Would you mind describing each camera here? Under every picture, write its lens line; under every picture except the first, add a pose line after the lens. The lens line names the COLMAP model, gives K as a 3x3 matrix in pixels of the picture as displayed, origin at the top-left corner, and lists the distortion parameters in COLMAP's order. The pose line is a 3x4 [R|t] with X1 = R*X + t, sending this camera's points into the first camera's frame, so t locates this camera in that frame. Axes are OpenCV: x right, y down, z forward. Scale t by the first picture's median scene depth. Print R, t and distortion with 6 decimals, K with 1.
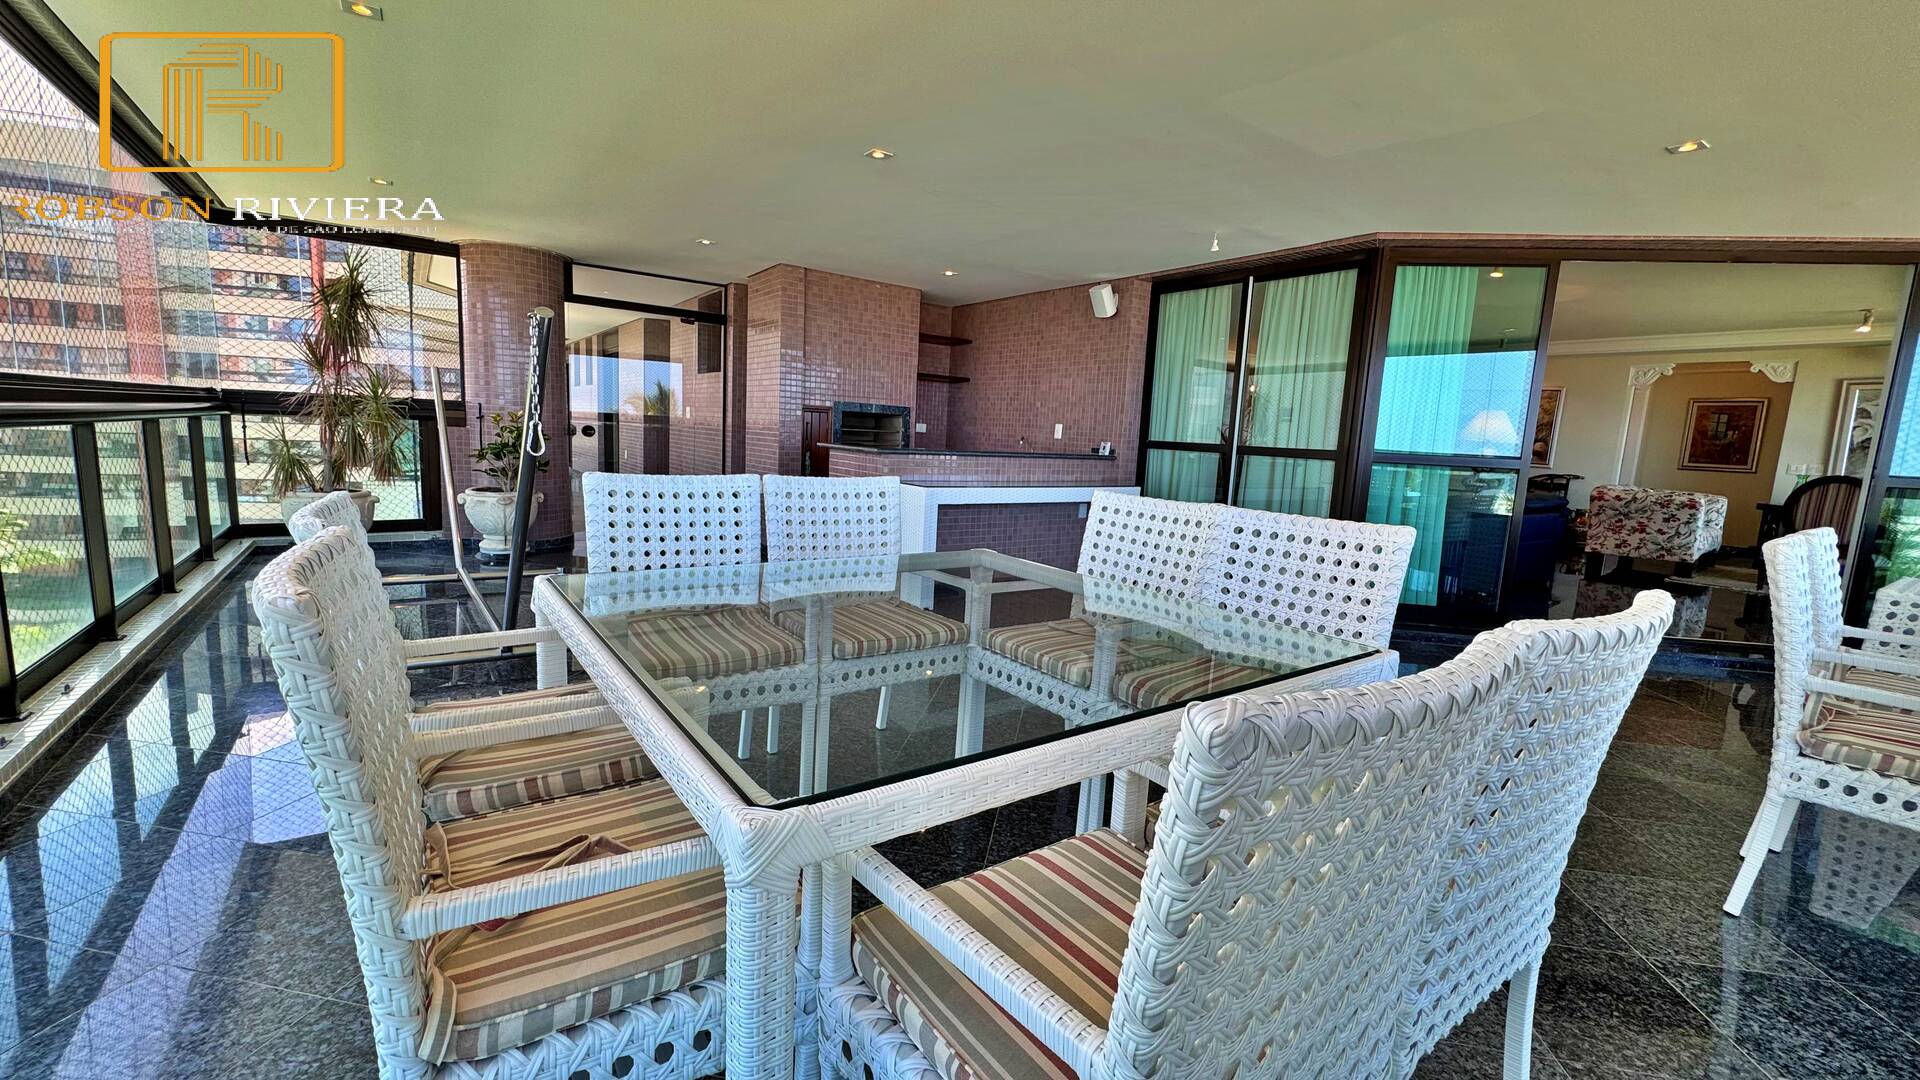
lens RADIAL K [[755.0, 0, 955.6], [0, 755.0, 537.5], [0, 0, 1]] dist [-0.008059, 0.000217]
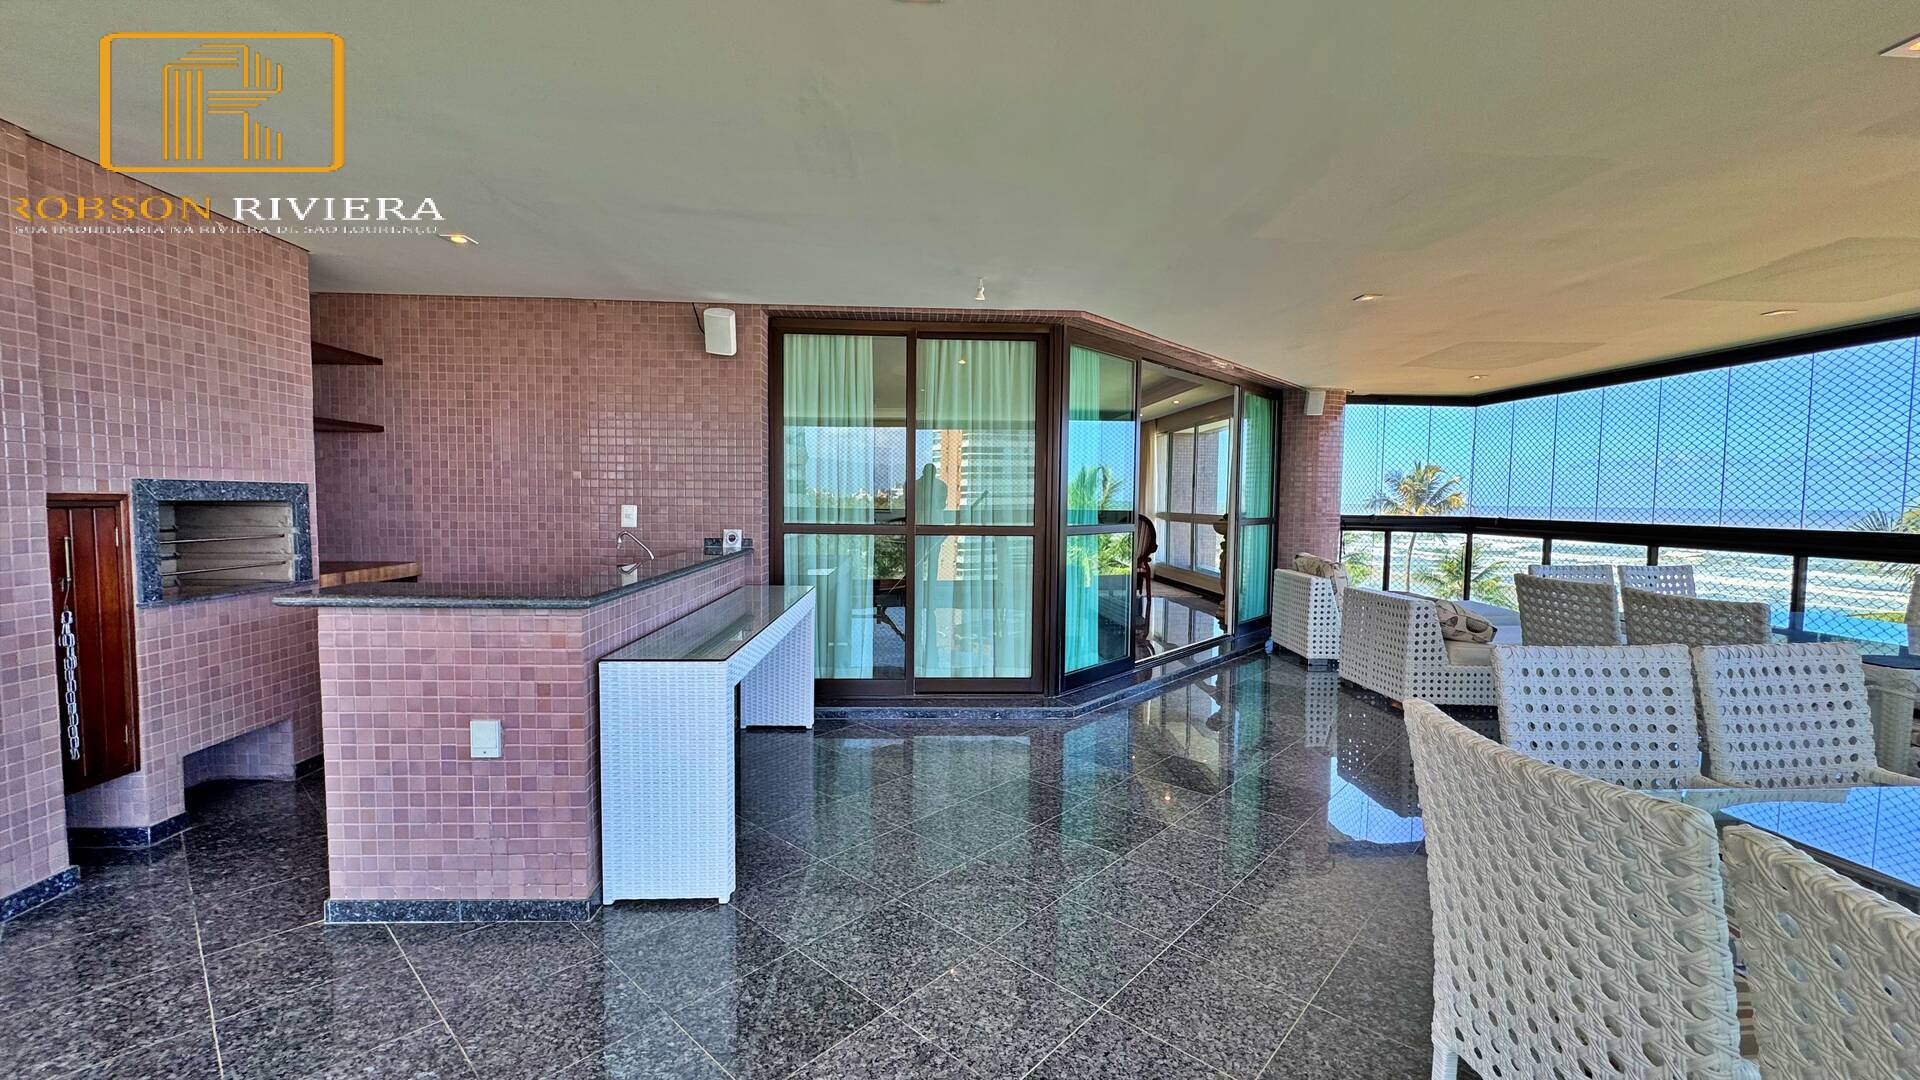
lens RADIAL K [[755.0, 0, 955.6], [0, 755.0, 537.5], [0, 0, 1]] dist [-0.008059, 0.000217]
pose [[0.548721, -0.087335, 0.831431, -0.285095], [0.128934, 0.991470, 0.019053, -0.109968], [-0.826003, 0.096745, 0.555301, 0.451180]]
